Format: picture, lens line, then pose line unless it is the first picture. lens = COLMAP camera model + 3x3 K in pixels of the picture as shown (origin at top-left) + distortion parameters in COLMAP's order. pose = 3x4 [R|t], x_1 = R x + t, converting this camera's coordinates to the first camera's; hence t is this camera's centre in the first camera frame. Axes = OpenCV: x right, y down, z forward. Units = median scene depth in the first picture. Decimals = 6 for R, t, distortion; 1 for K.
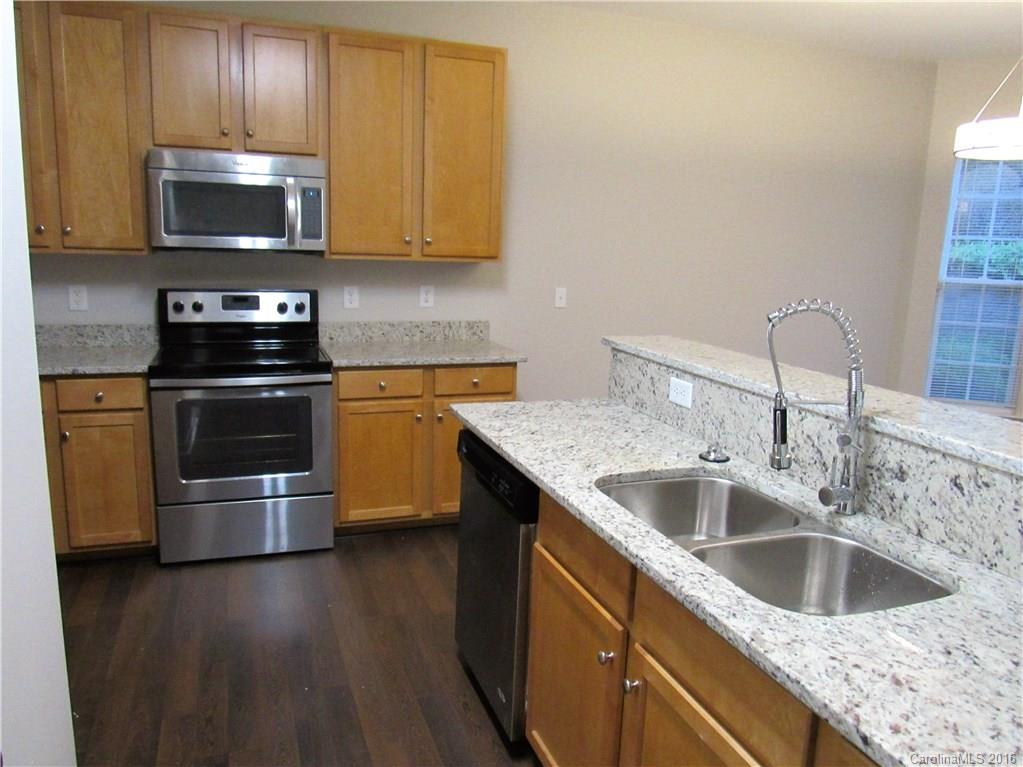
lens RADIAL K [[755.6, 0, 504.0], [0, 755.6, 389.4], [0, 0, 1]] dist [-0.026268, 0.001911]
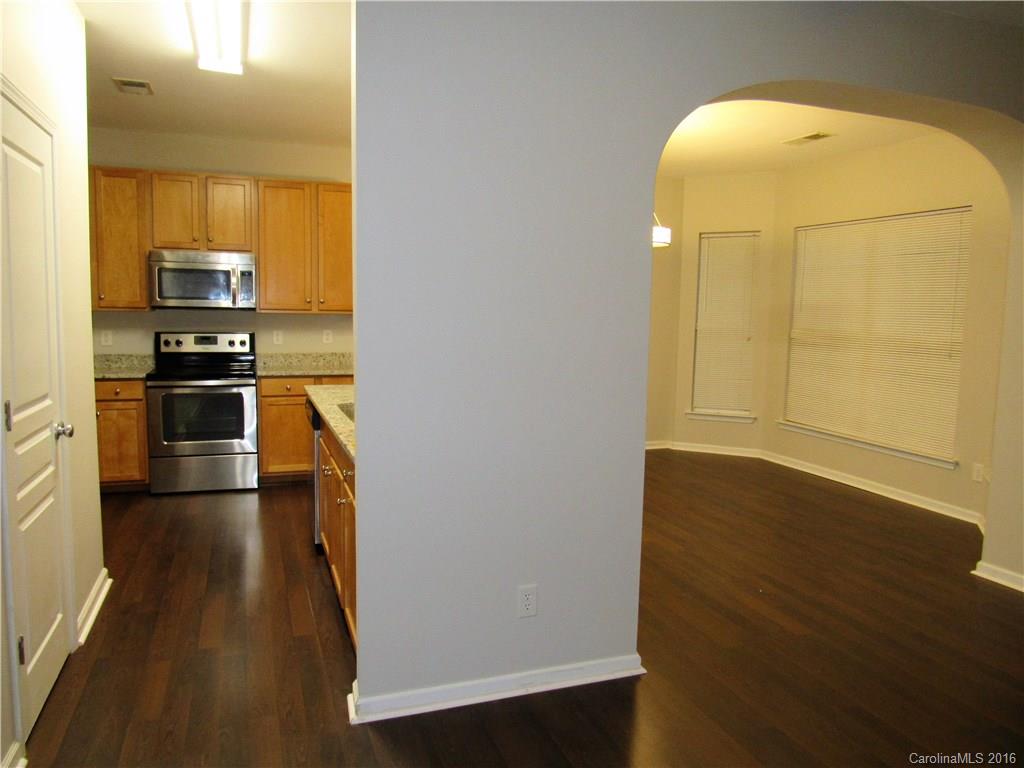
lens RADIAL K [[756.4, 0, 515.0], [0, 756.4, 391.9], [0, 0, 1]] dist [-0.026268, 0.001911]
pose [[0.999890, -0.011916, -0.008827, 0.353431], [0.011172, 0.996729, -0.080035, 0.142872], [0.009752, 0.079928, 0.996753, -0.645984]]
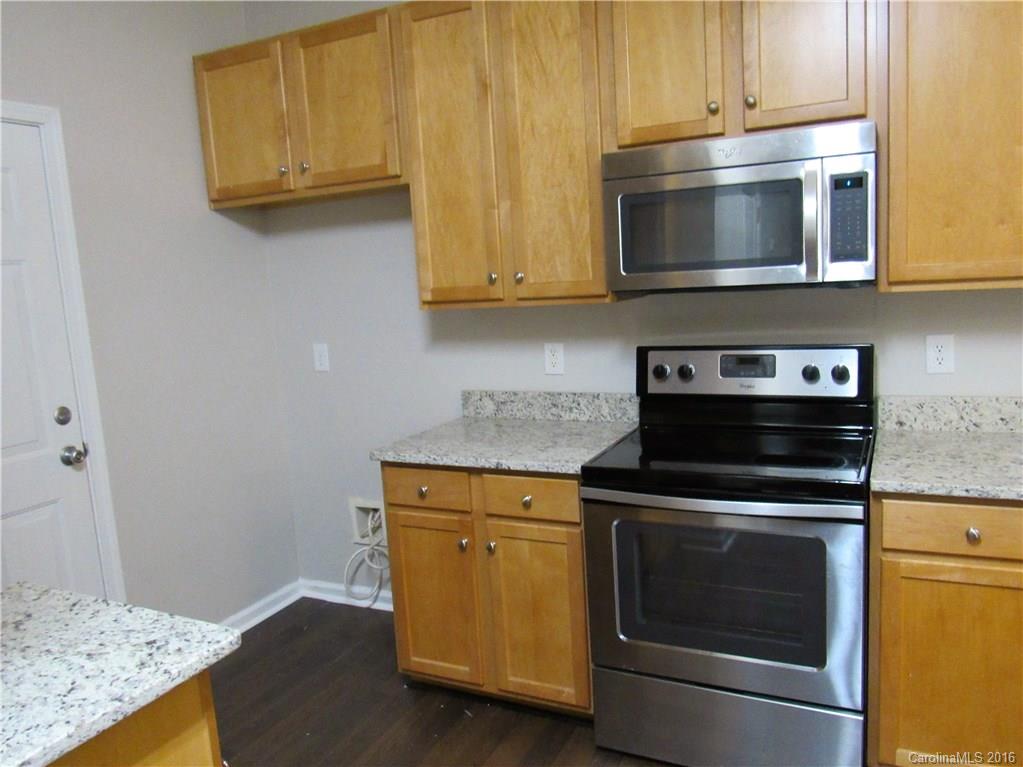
lens RADIAL K [[786.8, 0, 510.8], [0, 786.8, 386.9], [0, 0, 1]] dist [-0.023567, -0.004162]
pose [[0.692443, 0.030212, -0.720839, 0.000814], [-0.054662, 0.998448, -0.010661, -0.083738], [0.719398, 0.046785, 0.693020, 0.405835]]
